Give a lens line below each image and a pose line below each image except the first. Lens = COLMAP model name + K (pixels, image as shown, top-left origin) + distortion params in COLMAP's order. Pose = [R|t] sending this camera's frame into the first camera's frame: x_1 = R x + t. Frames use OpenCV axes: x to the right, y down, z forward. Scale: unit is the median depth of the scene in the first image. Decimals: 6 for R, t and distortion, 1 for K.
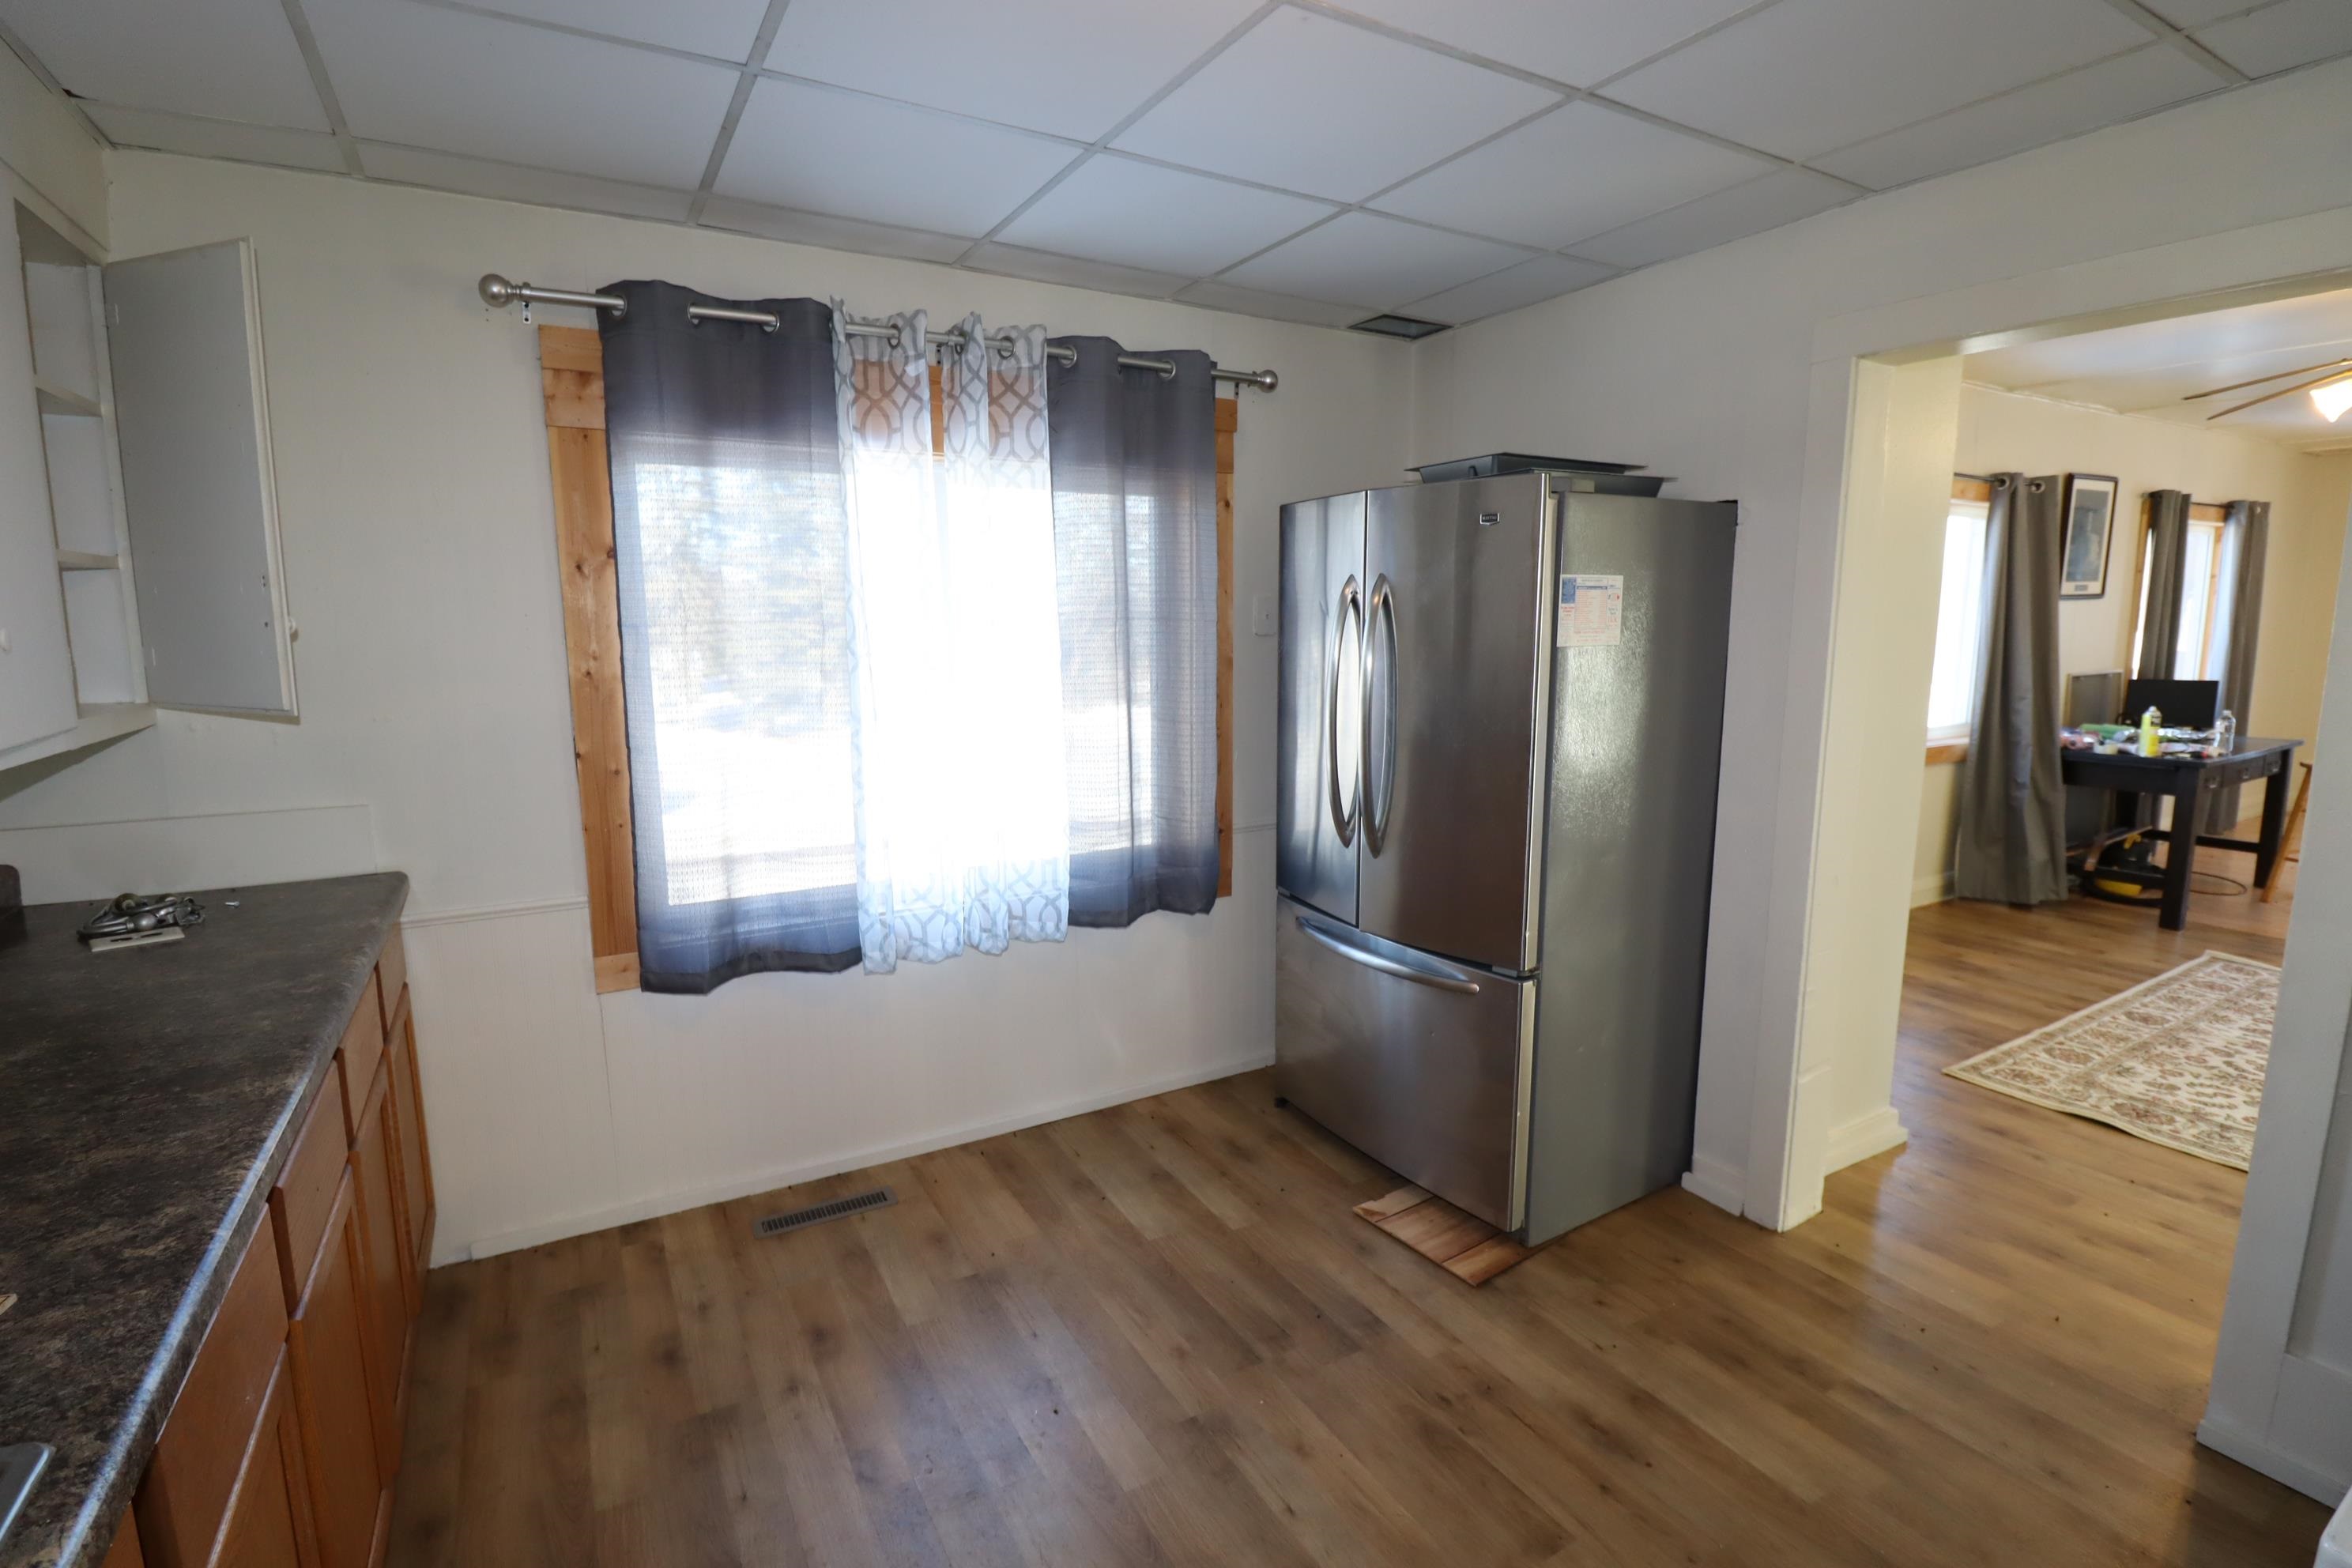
lens RADIAL K [[1118.2, 0, 1189.3], [0, 1118.2, 788.9], [0, 0, 1]] dist [0.003744, -0.001042]
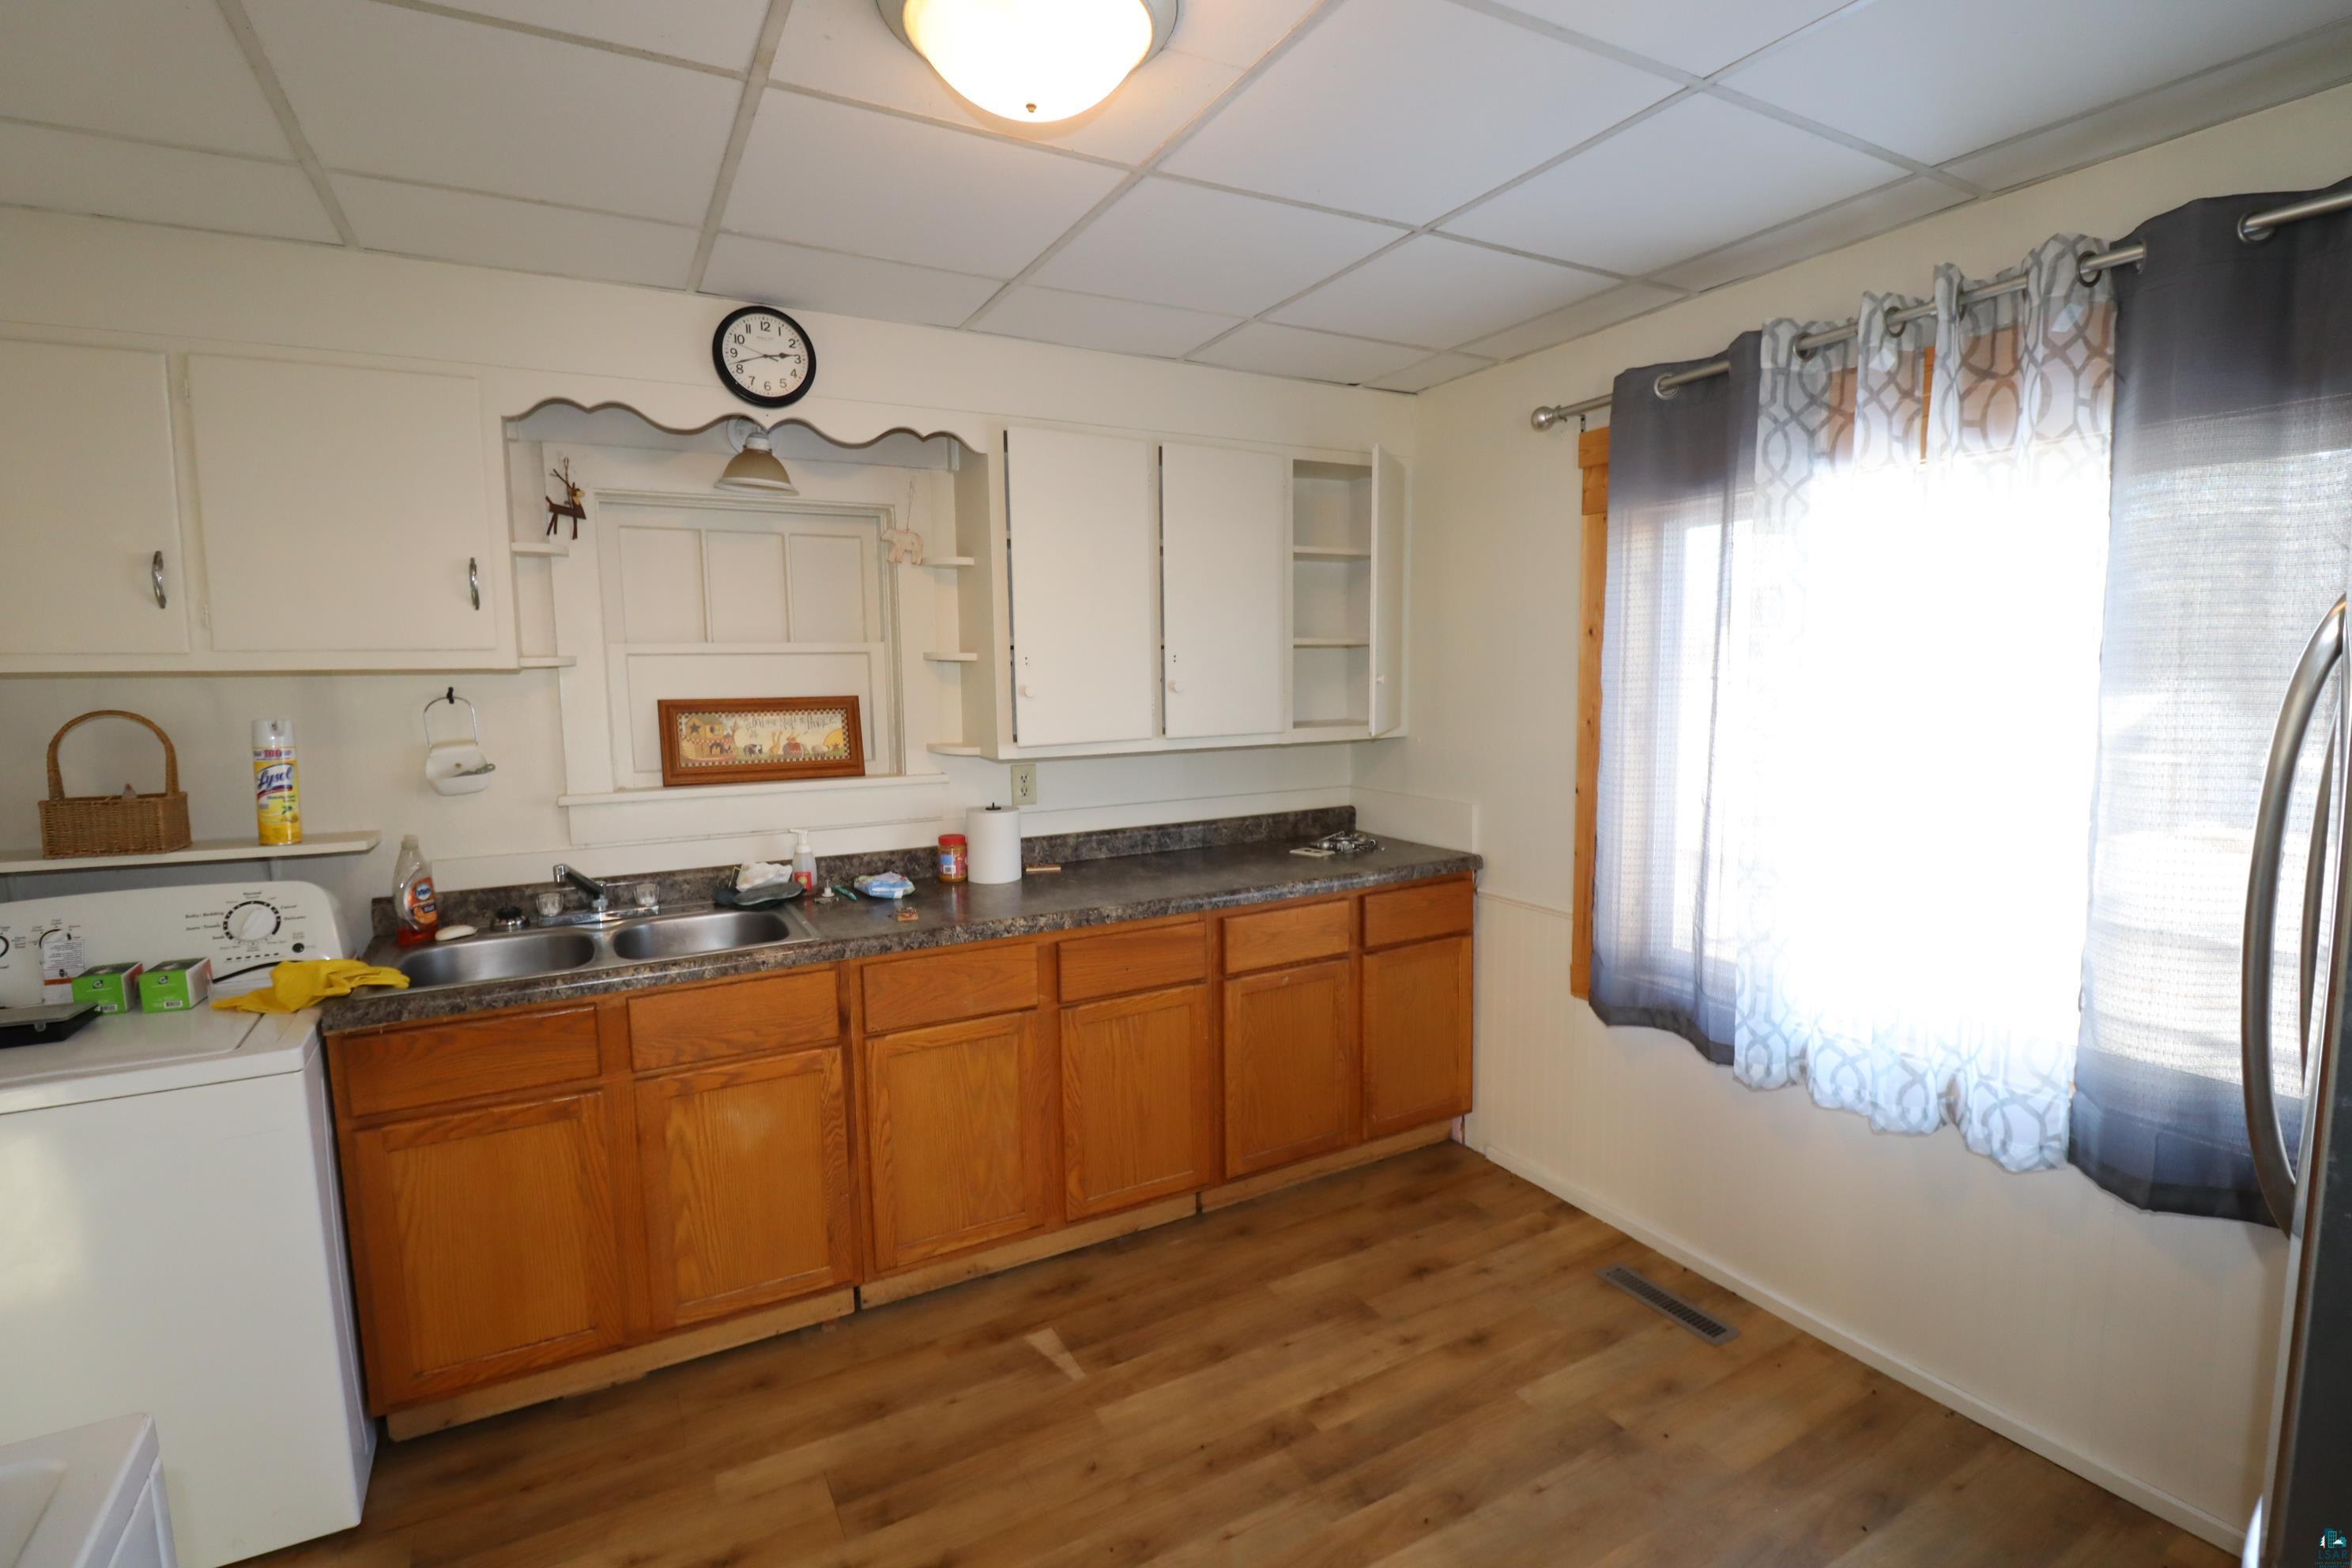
lens RADIAL K [[1118.2, 0, 1187.4], [0, 1118.2, 783.2], [0, 0, 1]] dist [0.003744, -0.001042]
pose [[-0.020067, 0.107648, -0.993987, 0.594497], [-0.143891, 0.983526, 0.109420, -0.099707], [0.989390, 0.145221, -0.004247, 0.566087]]
